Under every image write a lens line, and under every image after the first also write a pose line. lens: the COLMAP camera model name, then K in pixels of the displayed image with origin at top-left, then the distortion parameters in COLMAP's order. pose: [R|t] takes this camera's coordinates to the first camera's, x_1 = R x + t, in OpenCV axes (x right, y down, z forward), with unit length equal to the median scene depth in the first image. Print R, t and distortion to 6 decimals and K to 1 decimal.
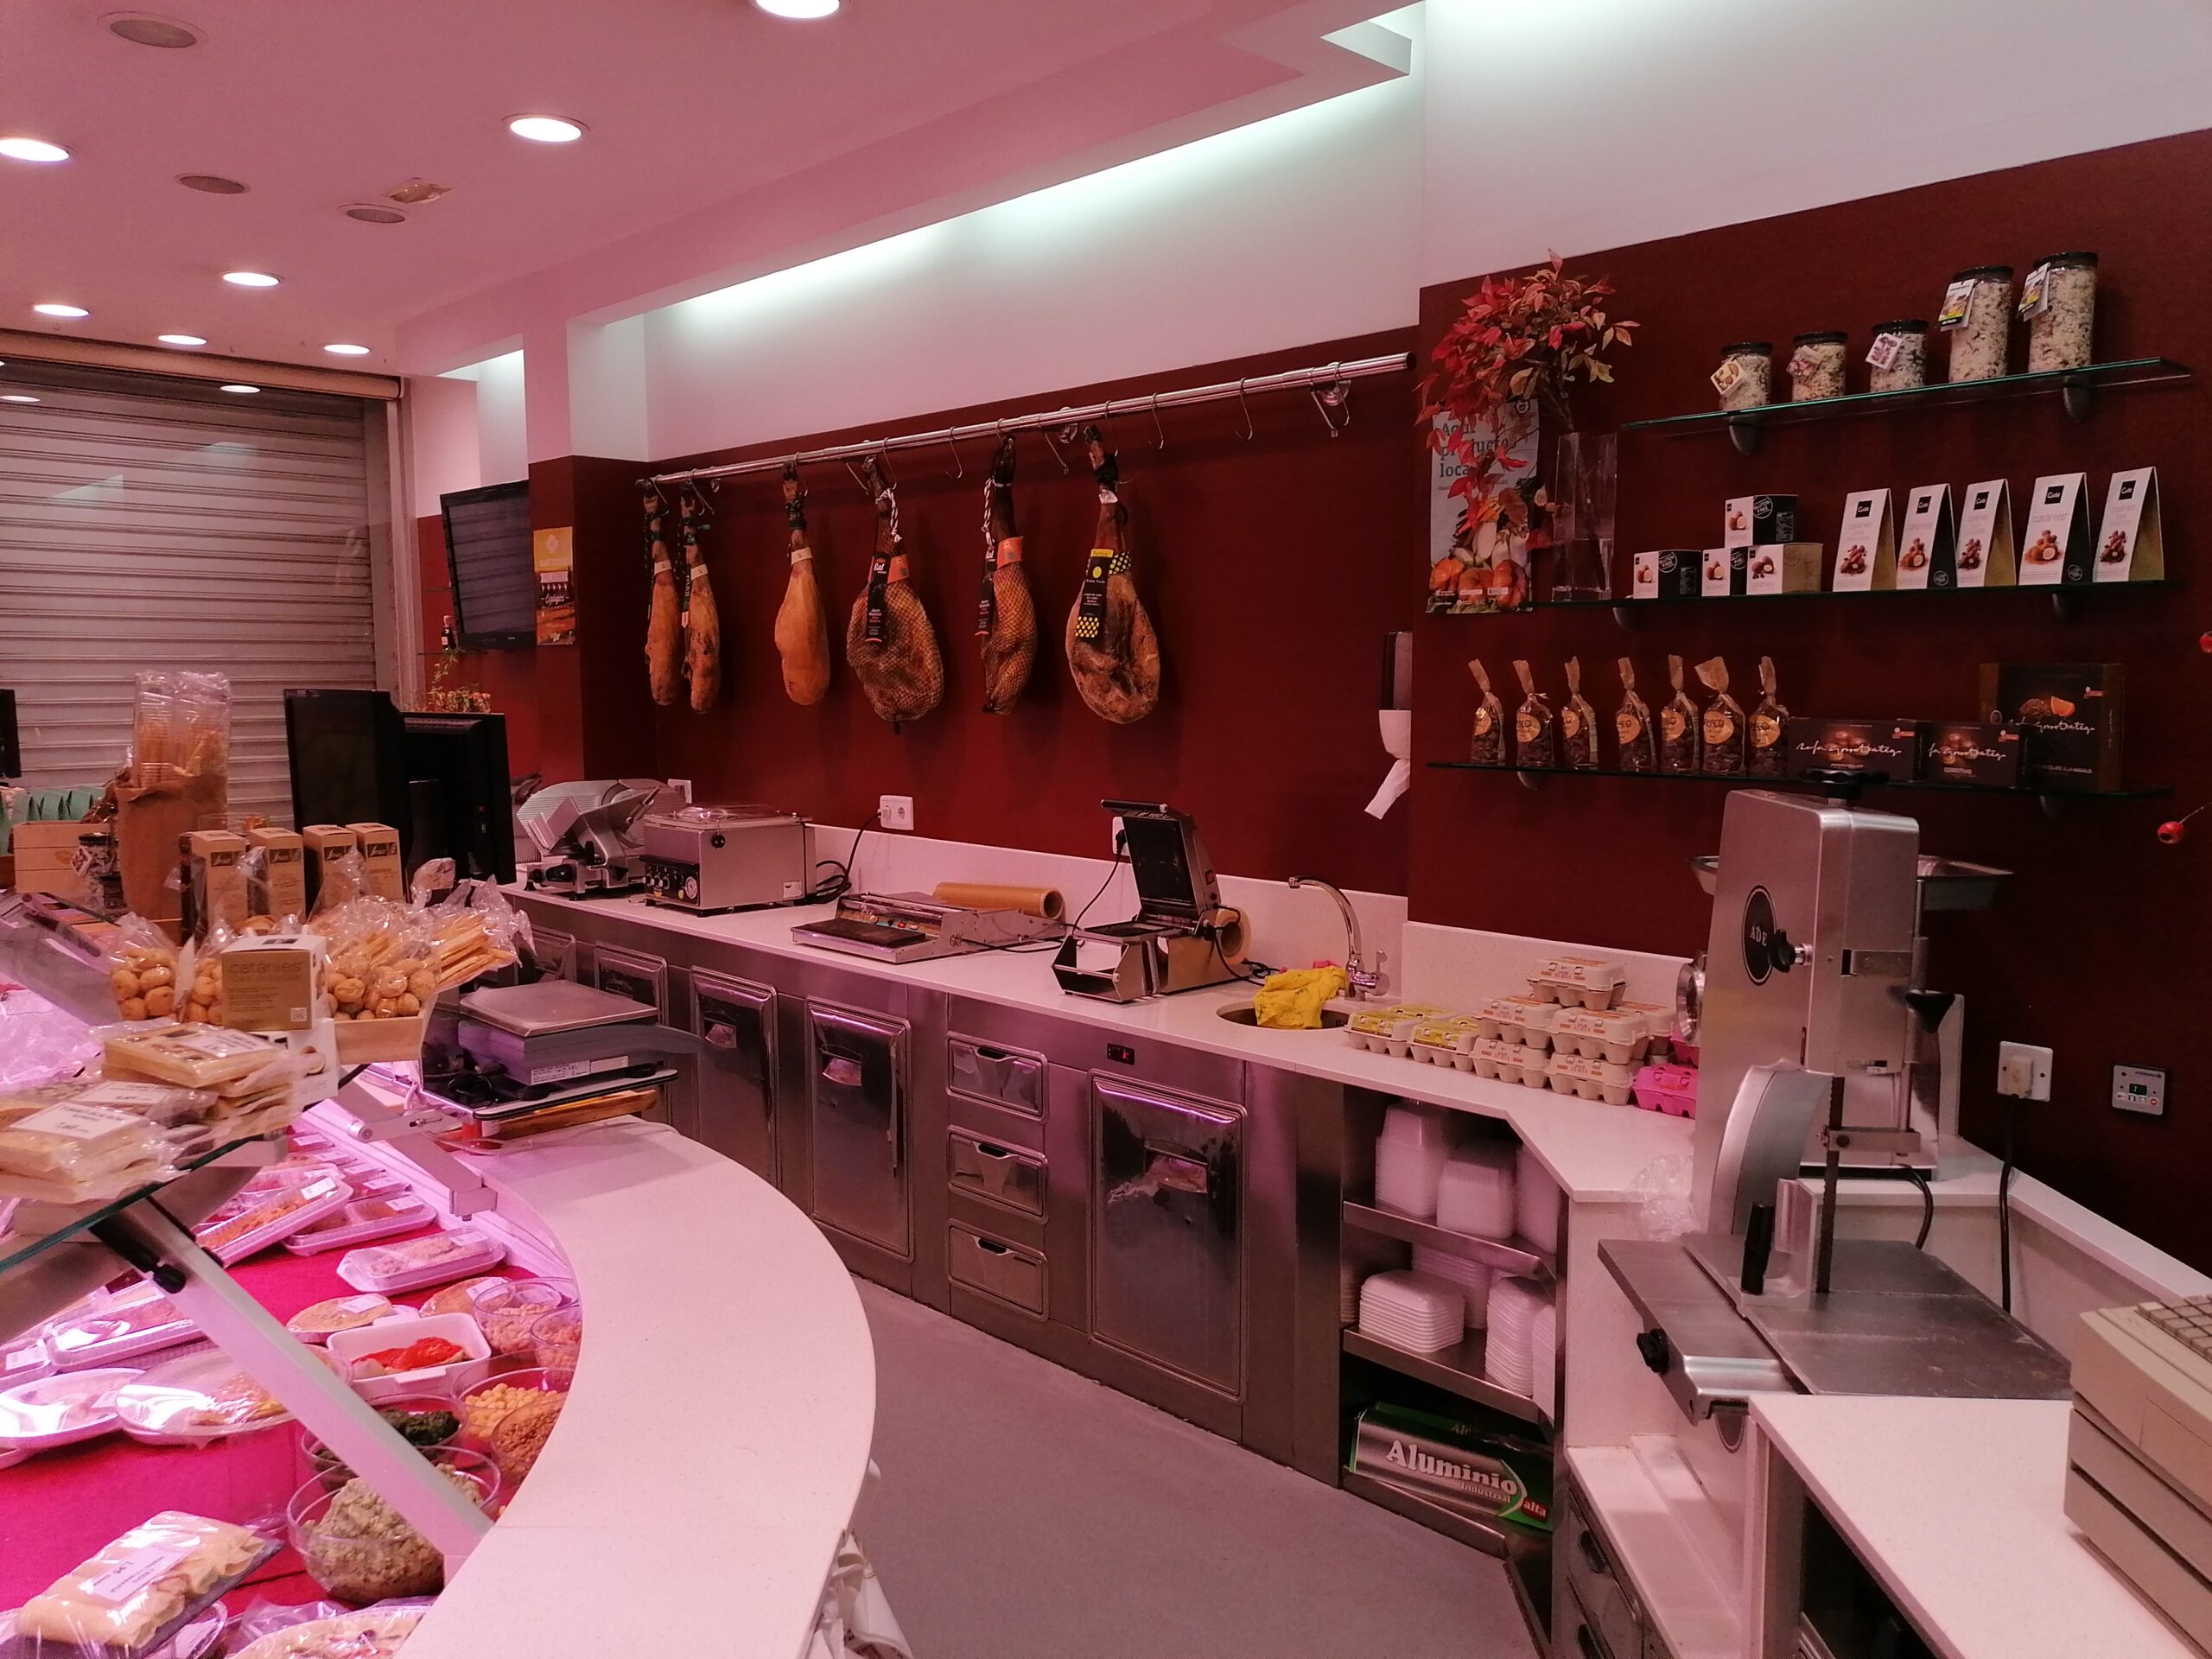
lens RADIAL K [[1675.7, 0, 1106.0], [0, 1675.7, 829.5], [0, 0, 1]] dist [0.041519, -0.004431]
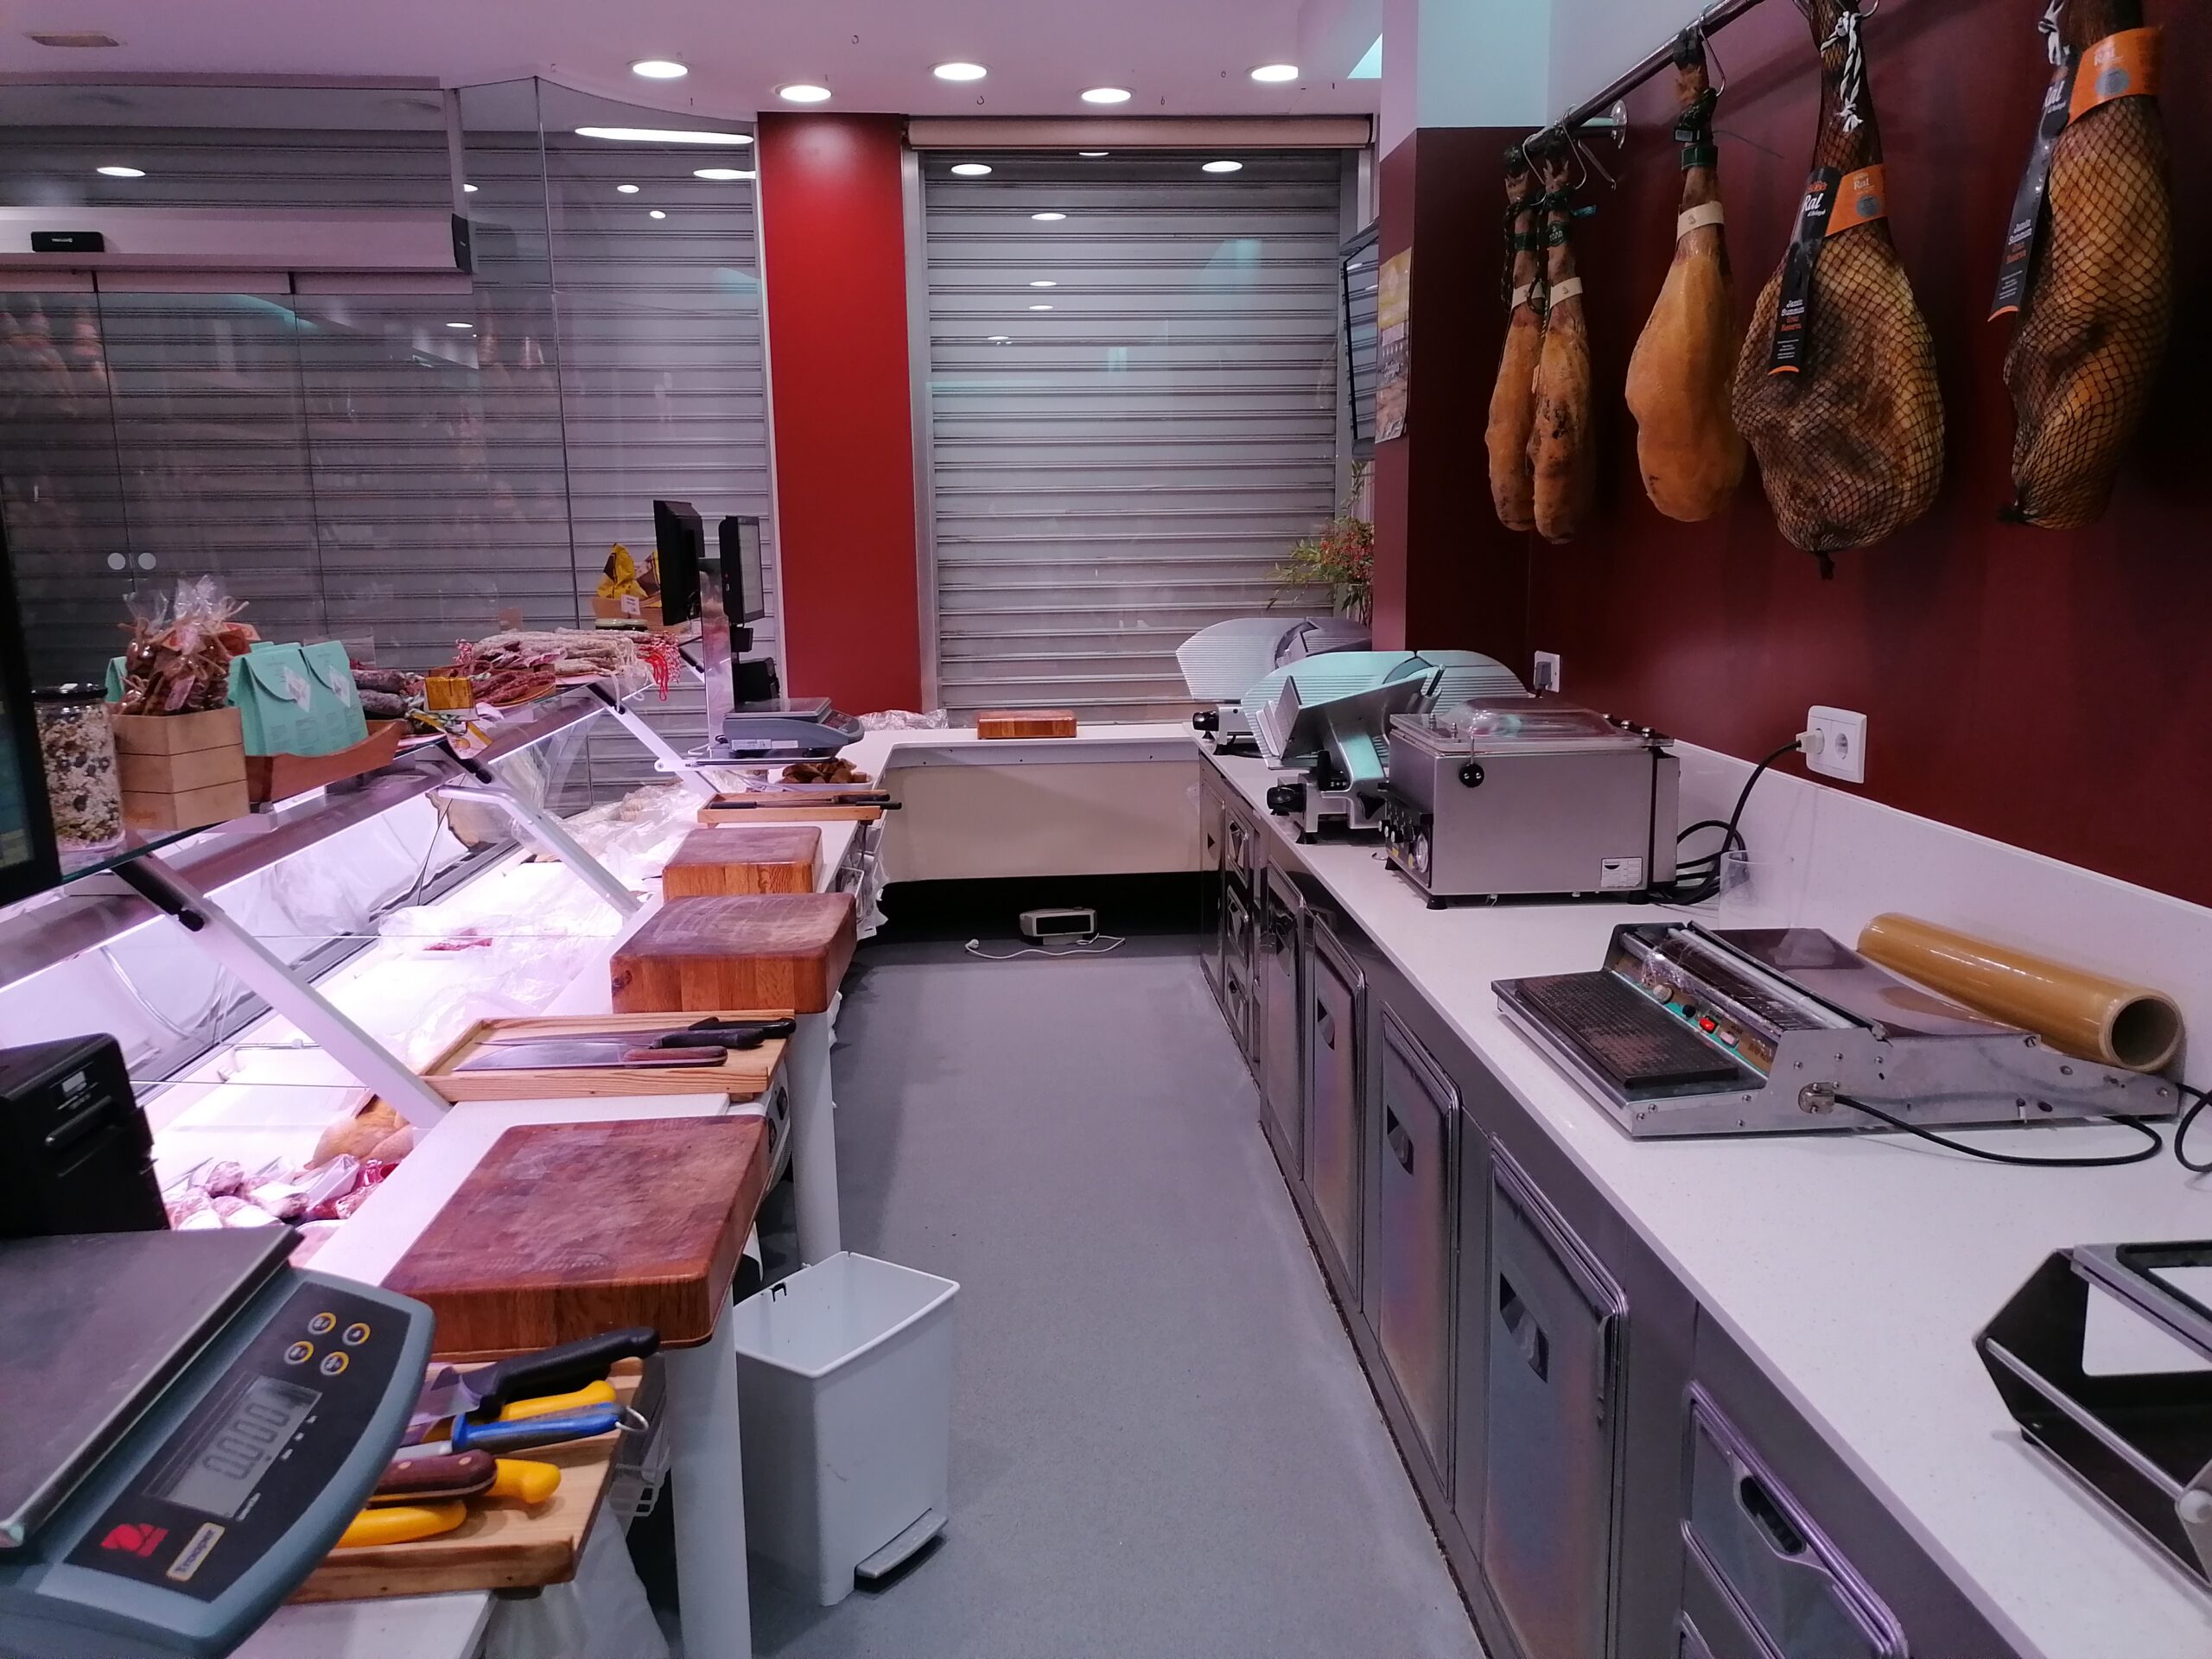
lens RADIAL K [[1675.7, 0, 1106.0], [0, 1675.7, 829.5], [0, 0, 1]] dist [0.041519, -0.004431]
pose [[0.768534, 0.106066, -0.630956, 0.023112], [-0.049902, 0.993096, 0.106160, -0.026651], [0.637860, -0.050102, 0.768521, 0.494900]]
